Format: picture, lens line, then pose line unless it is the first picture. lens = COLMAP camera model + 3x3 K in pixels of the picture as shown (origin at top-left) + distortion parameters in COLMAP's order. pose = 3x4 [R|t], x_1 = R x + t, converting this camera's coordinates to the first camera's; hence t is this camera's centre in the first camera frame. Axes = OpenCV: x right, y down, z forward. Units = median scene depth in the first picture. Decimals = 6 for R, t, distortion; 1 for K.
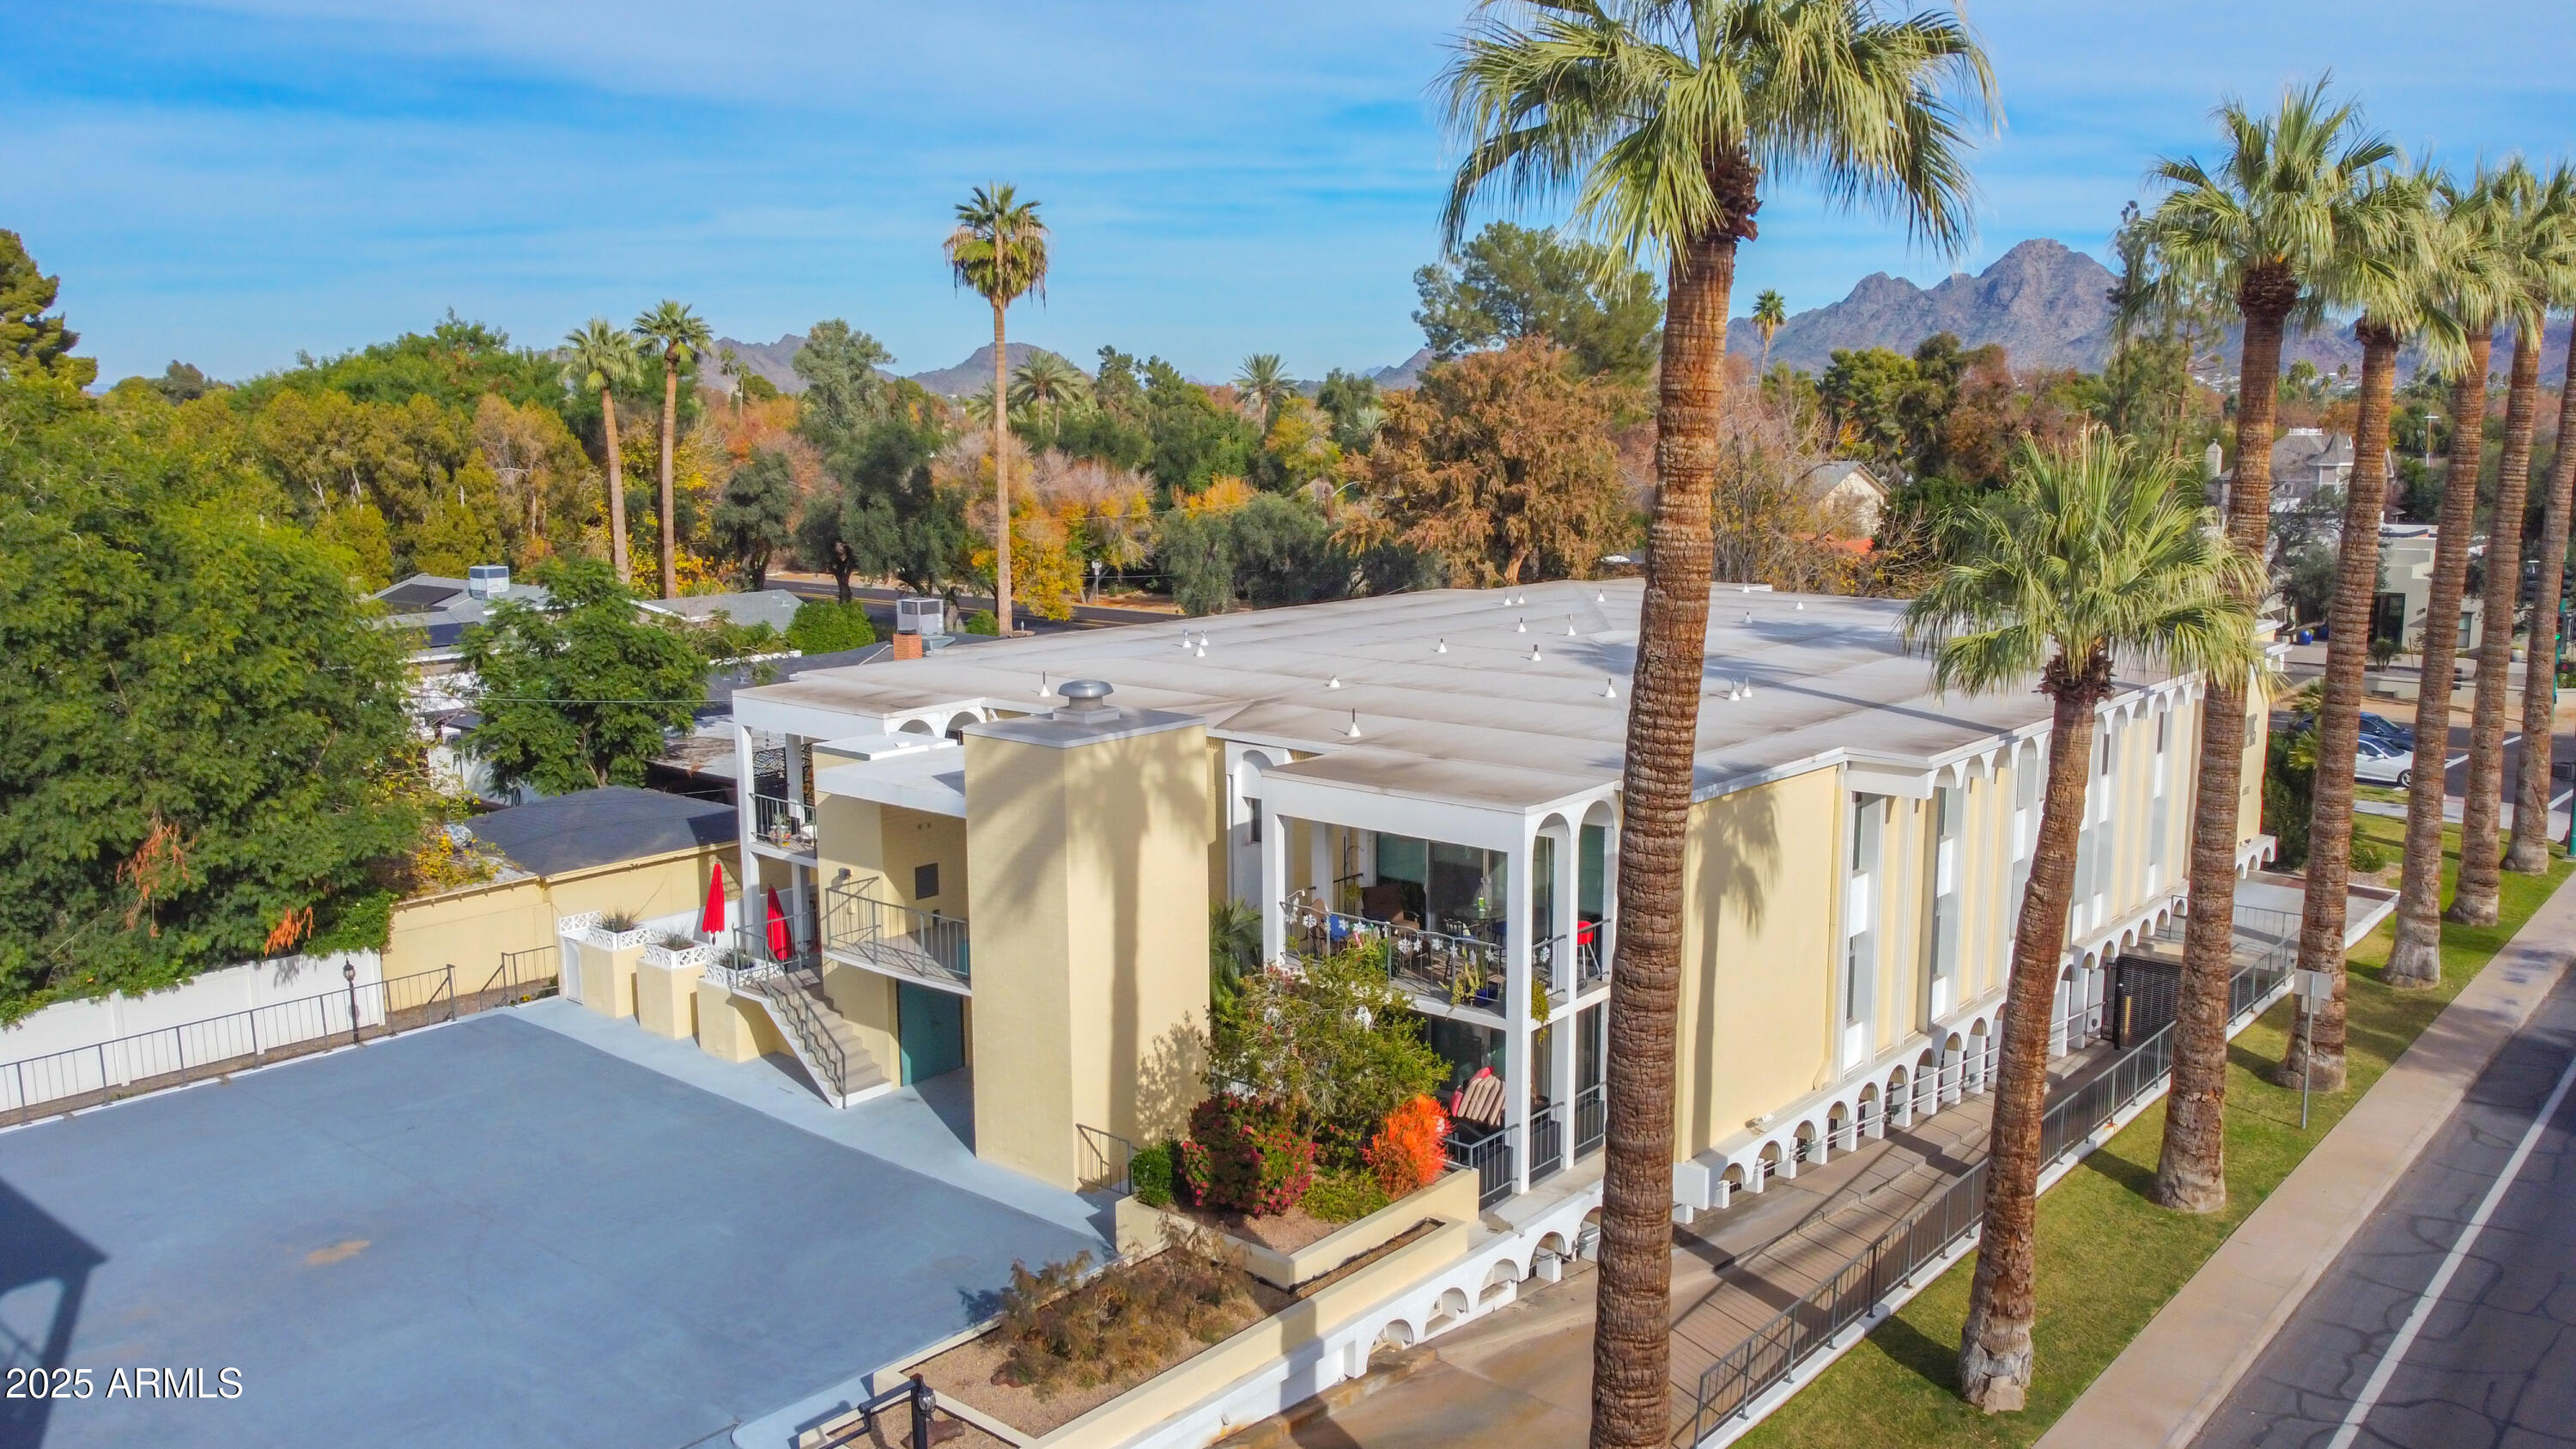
lens RADIAL K [[2013.2, 0, 1300.4], [0, 2013.2, 734.1], [0, 0, 1]] dist [-0.000863, -0.000665]
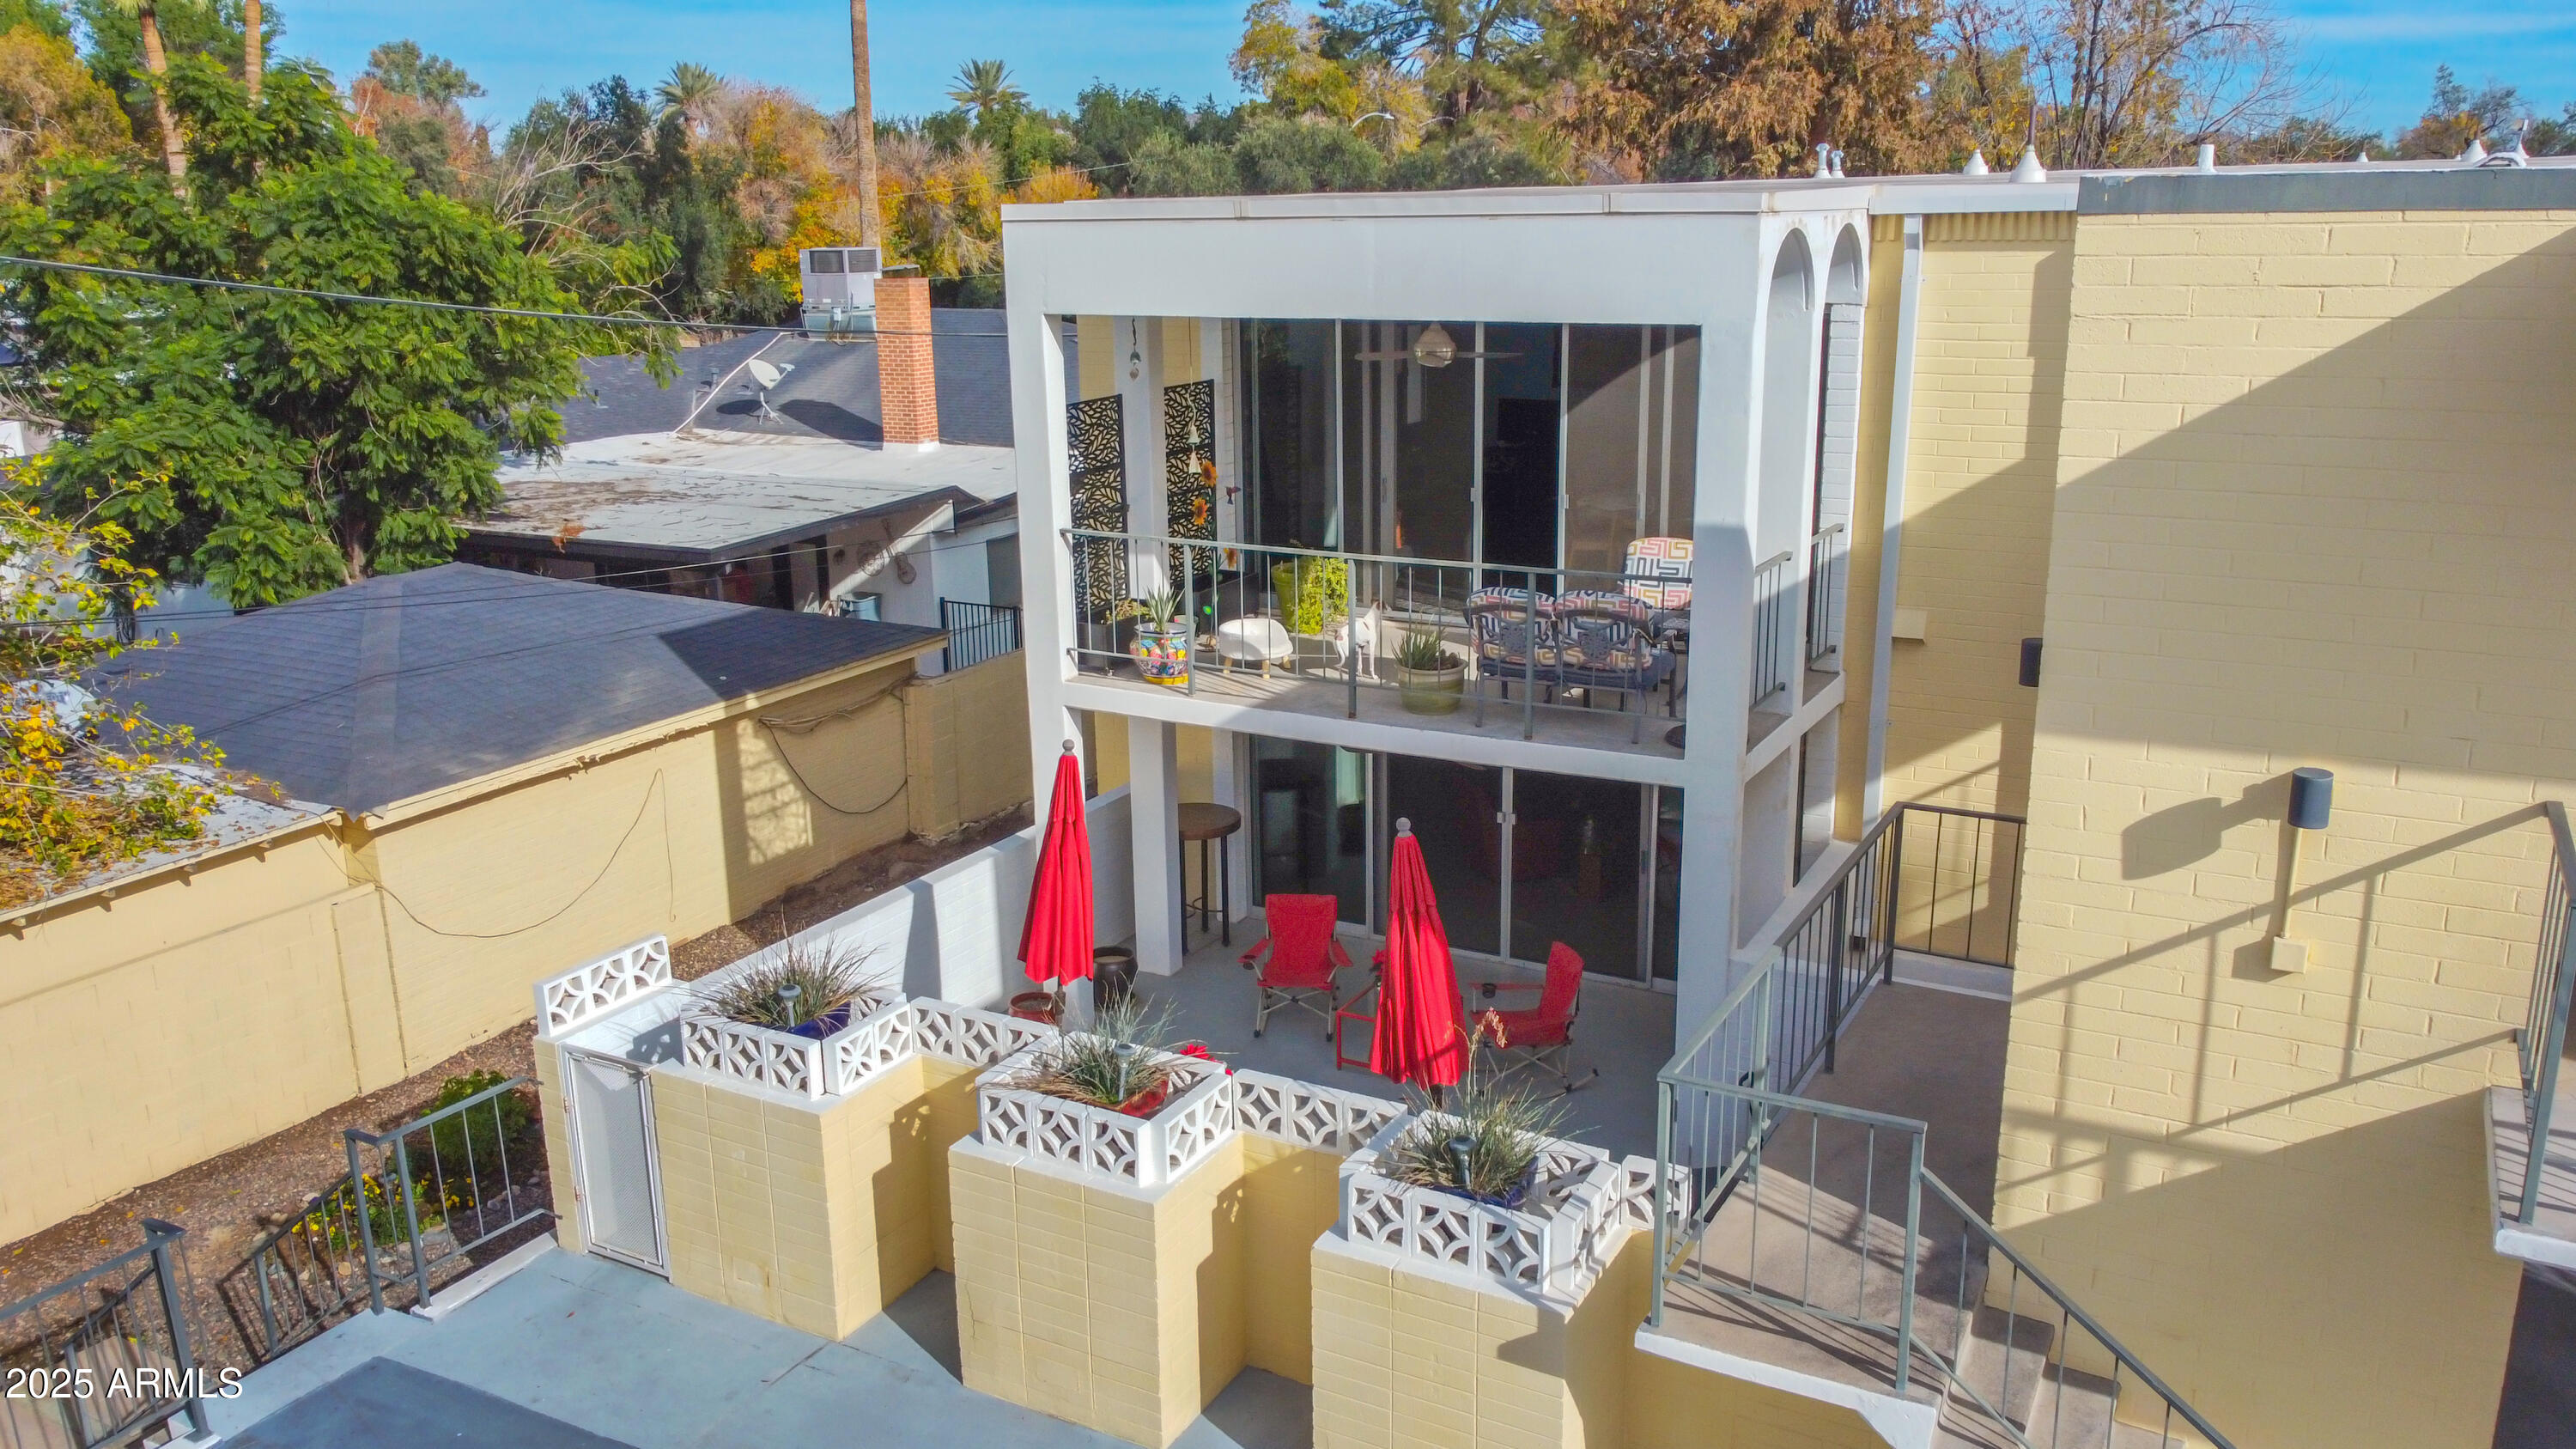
lens RADIAL K [[2013.2, 0, 1290.0], [0, 2013.2, 730.4], [0, 0, 1]] dist [-0.000863, -0.000665]
pose [[0.979841, -0.060676, 0.190341, -0.238524], [0.042561, 0.994290, 0.097857, 0.024925], [-0.195191, -0.087783, 0.976829, 0.532320]]
